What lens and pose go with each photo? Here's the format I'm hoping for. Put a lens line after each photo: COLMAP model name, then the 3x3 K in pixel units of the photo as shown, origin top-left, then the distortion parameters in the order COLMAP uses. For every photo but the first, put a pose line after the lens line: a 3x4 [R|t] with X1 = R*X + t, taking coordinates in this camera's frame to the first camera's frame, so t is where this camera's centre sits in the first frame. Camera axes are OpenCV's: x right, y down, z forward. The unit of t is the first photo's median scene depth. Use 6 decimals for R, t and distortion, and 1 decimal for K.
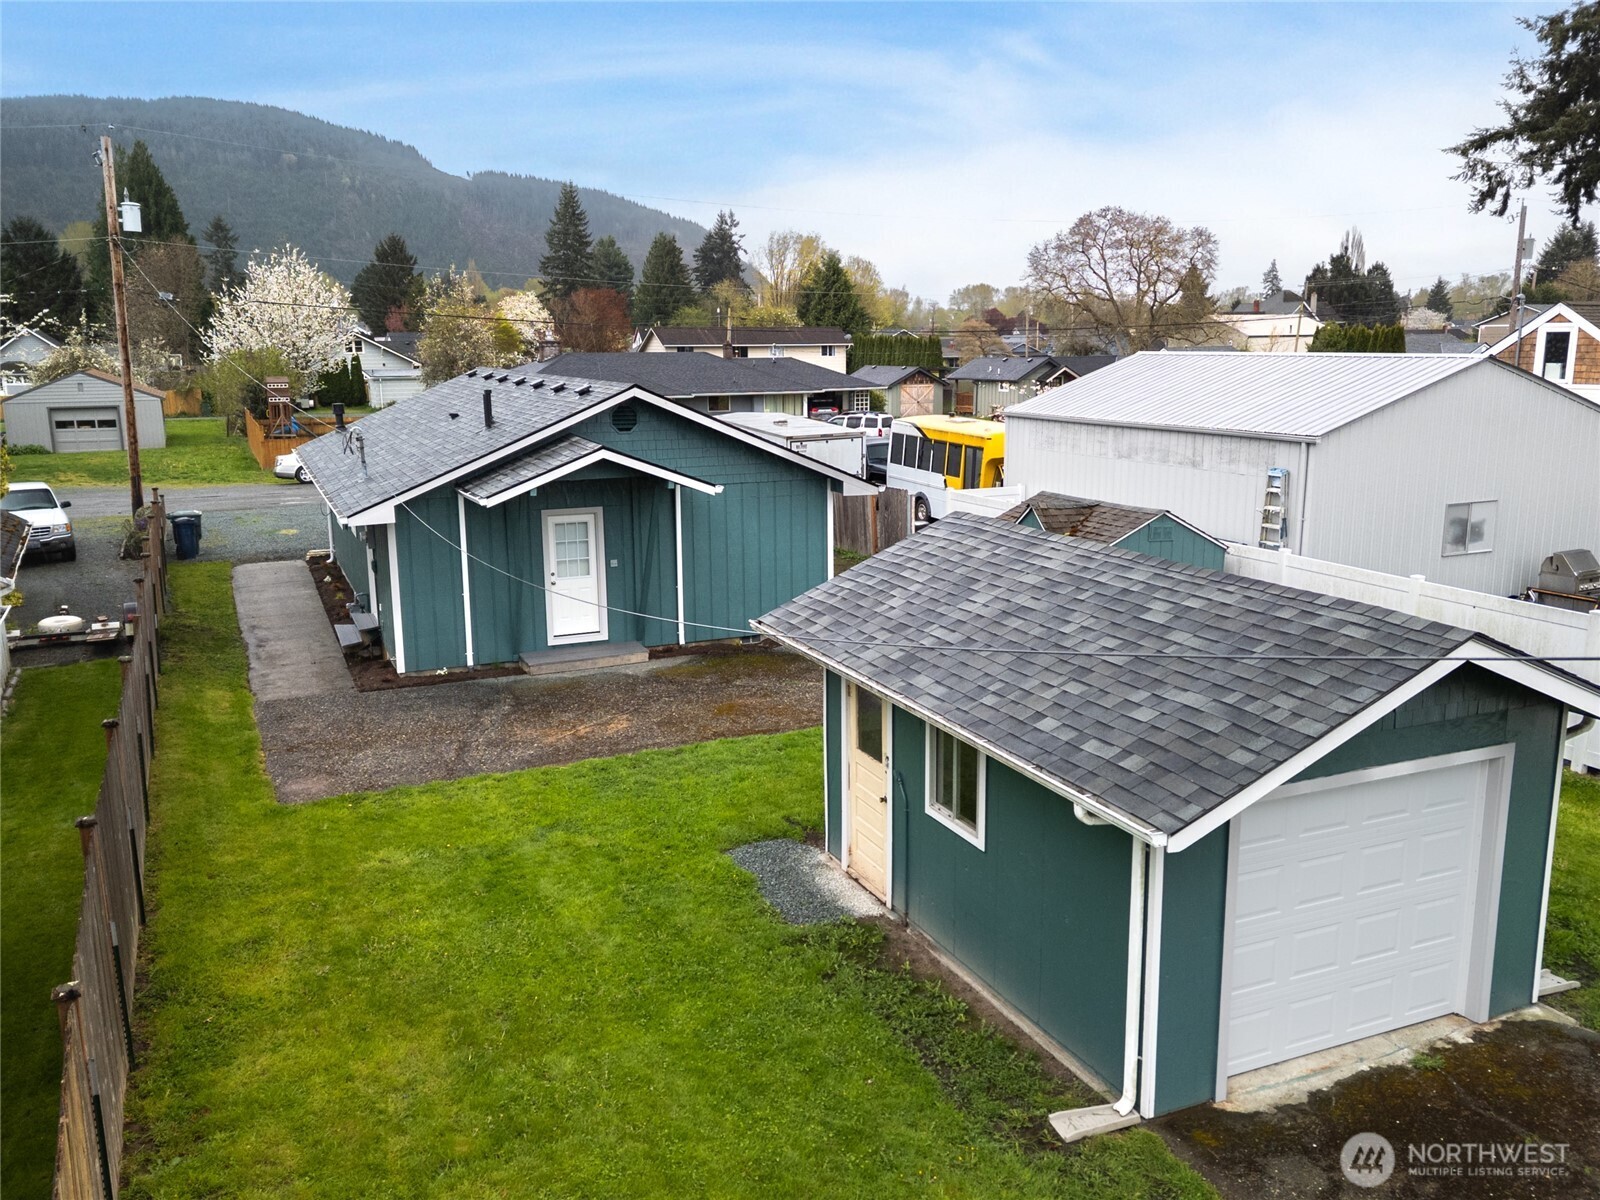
lens RADIAL K [[1203.4, 0, 840.8], [0, 1203.4, 589.6], [0, 0, 1]] dist [0.076494, -0.072891]
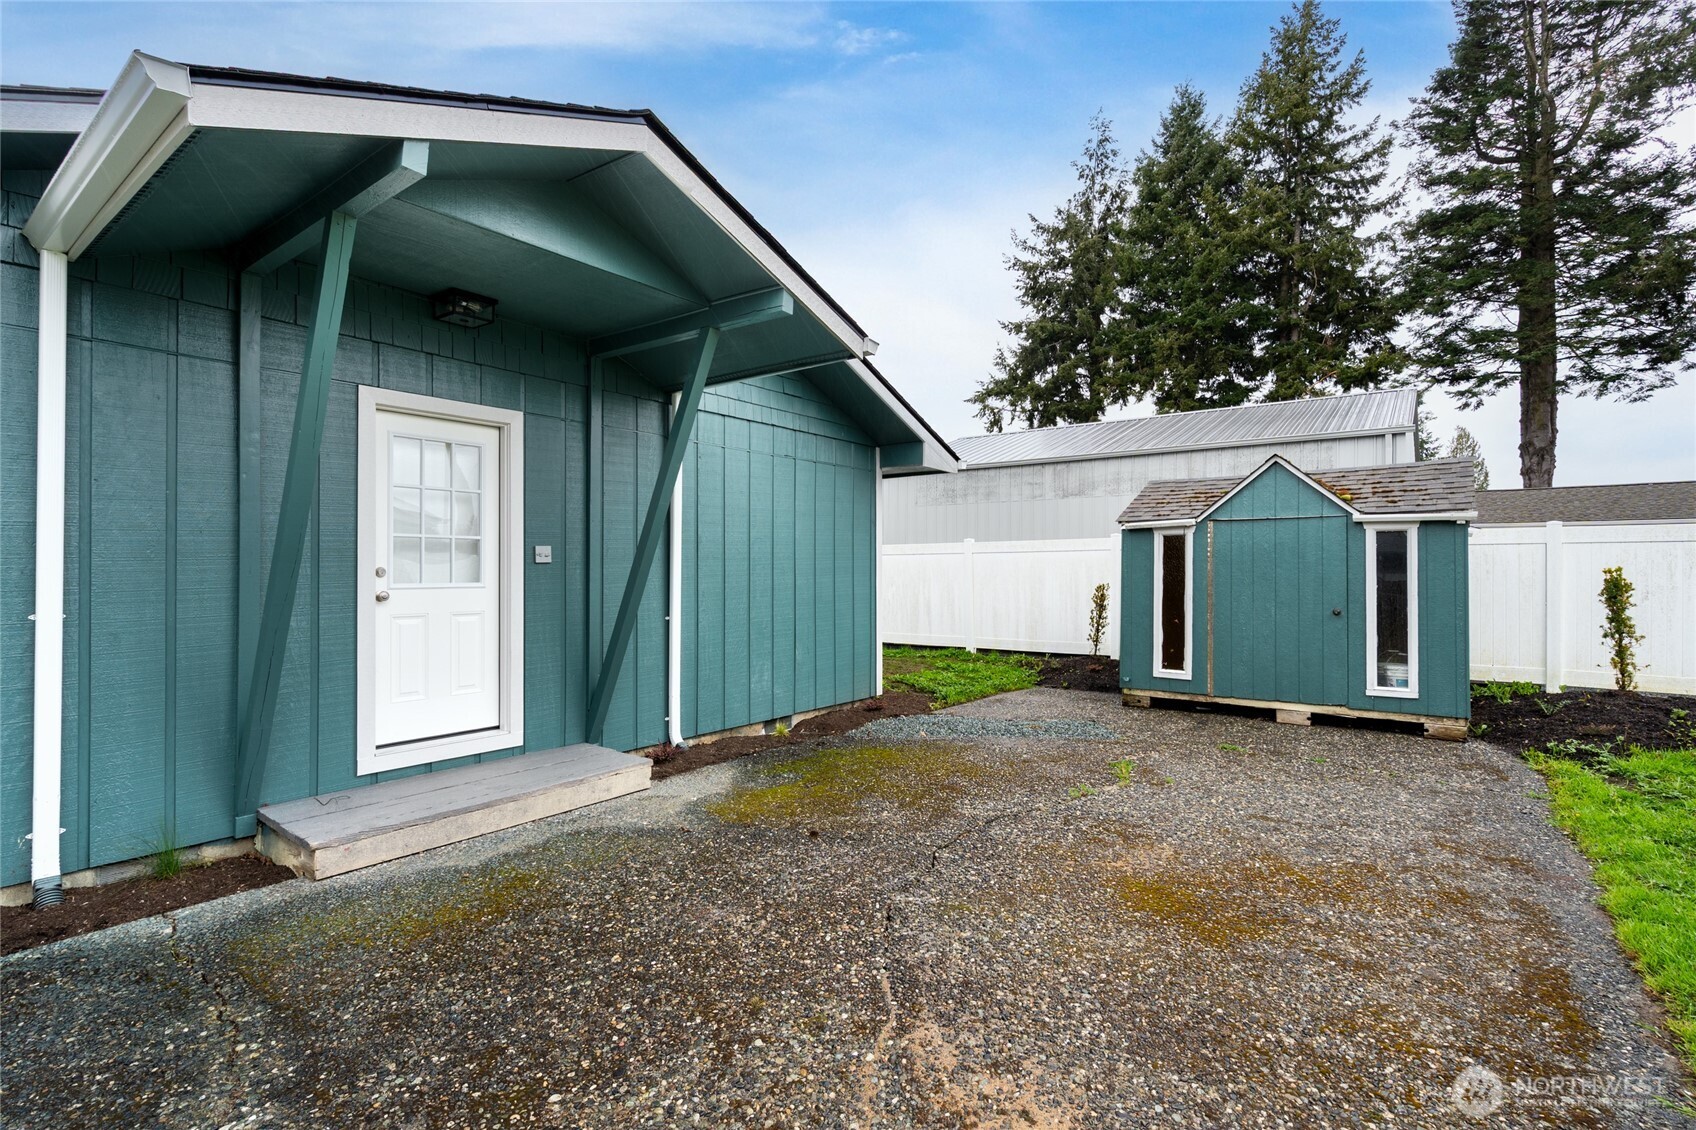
lens RADIAL K [[762.4, 0, 848.0], [0, 762.4, 565.0], [0, 0, 1]] dist [-0.002162, 0.000233]
pose [[0.893106, 0.007779, 0.449780, -0.221819], [0.081219, 0.980631, -0.178233, 0.038791], [-0.442454, 0.195712, 0.875175, 0.756119]]
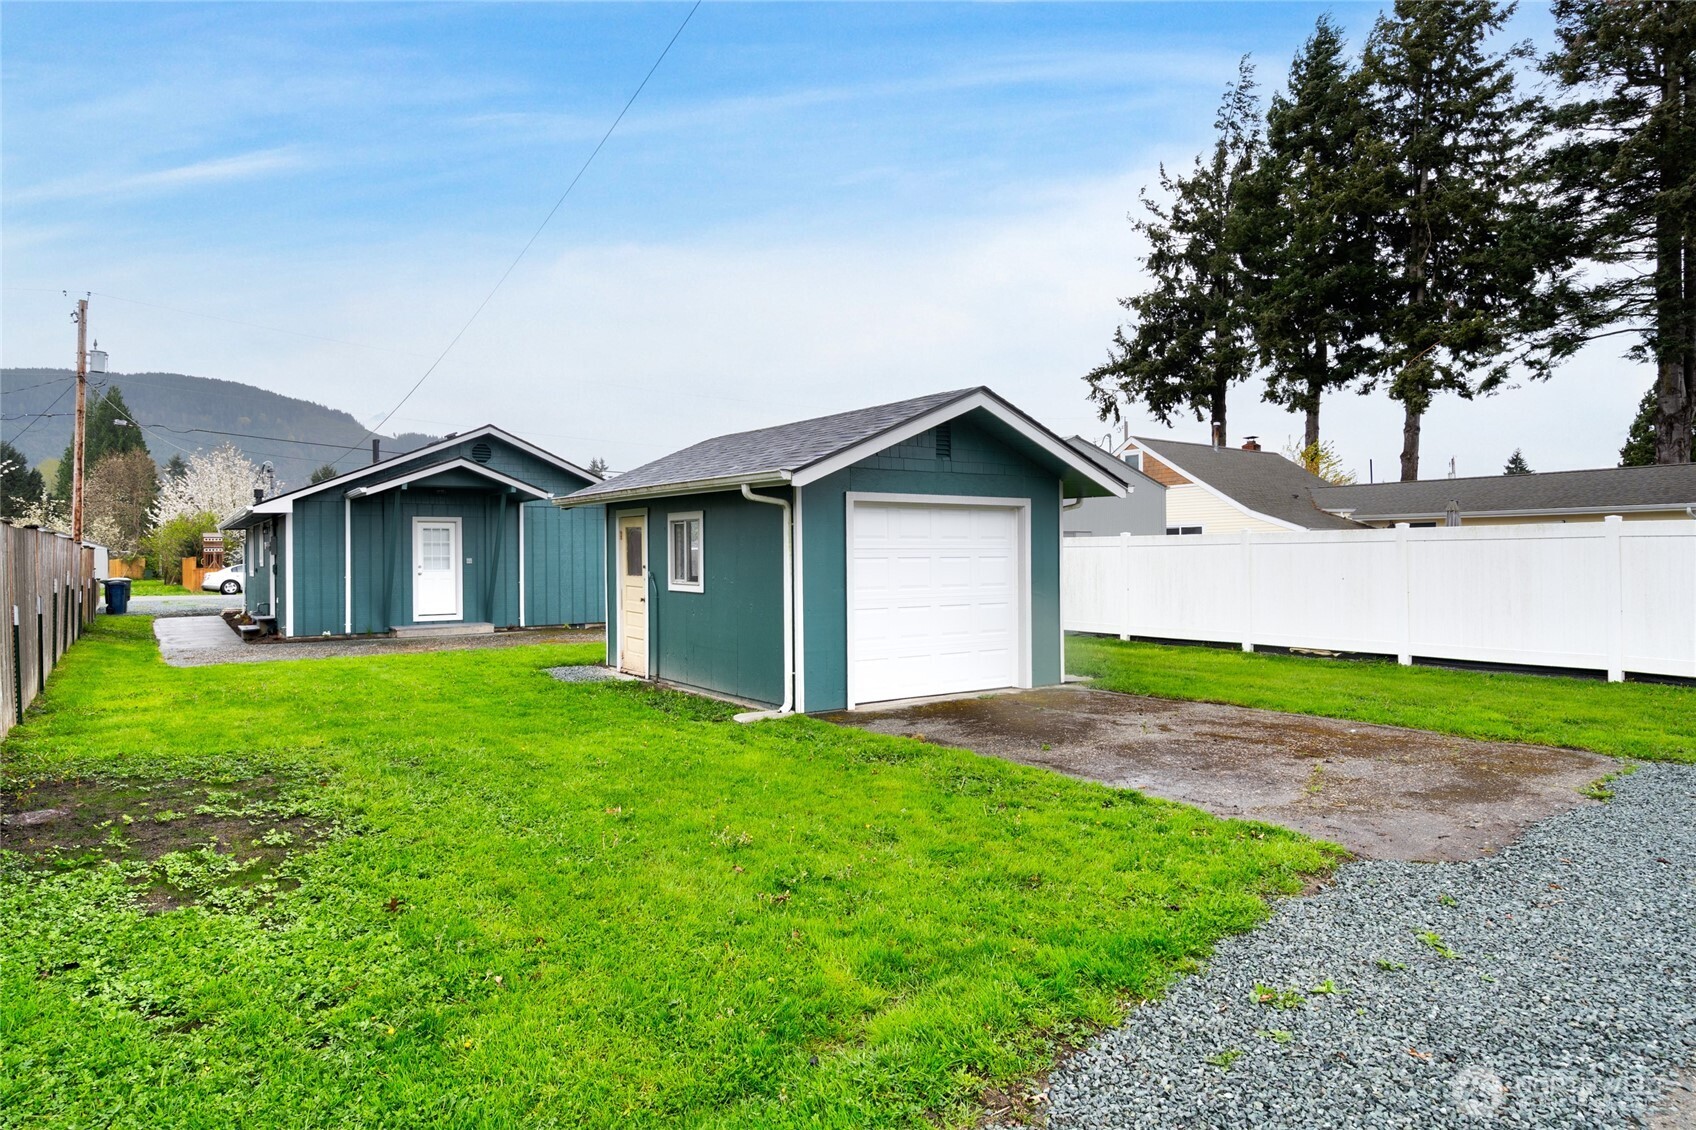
lens RADIAL K [[920.8, 0, 848.0], [0, 920.8, 565.0], [0, 0, 1]] dist [0.003074, 0.001140]
pose [[0.985003, -0.006150, 0.172429, 0.048666], [0.038058, 0.982494, -0.182363, 0.190629], [-0.168289, 0.186191, 0.967994, -0.049254]]
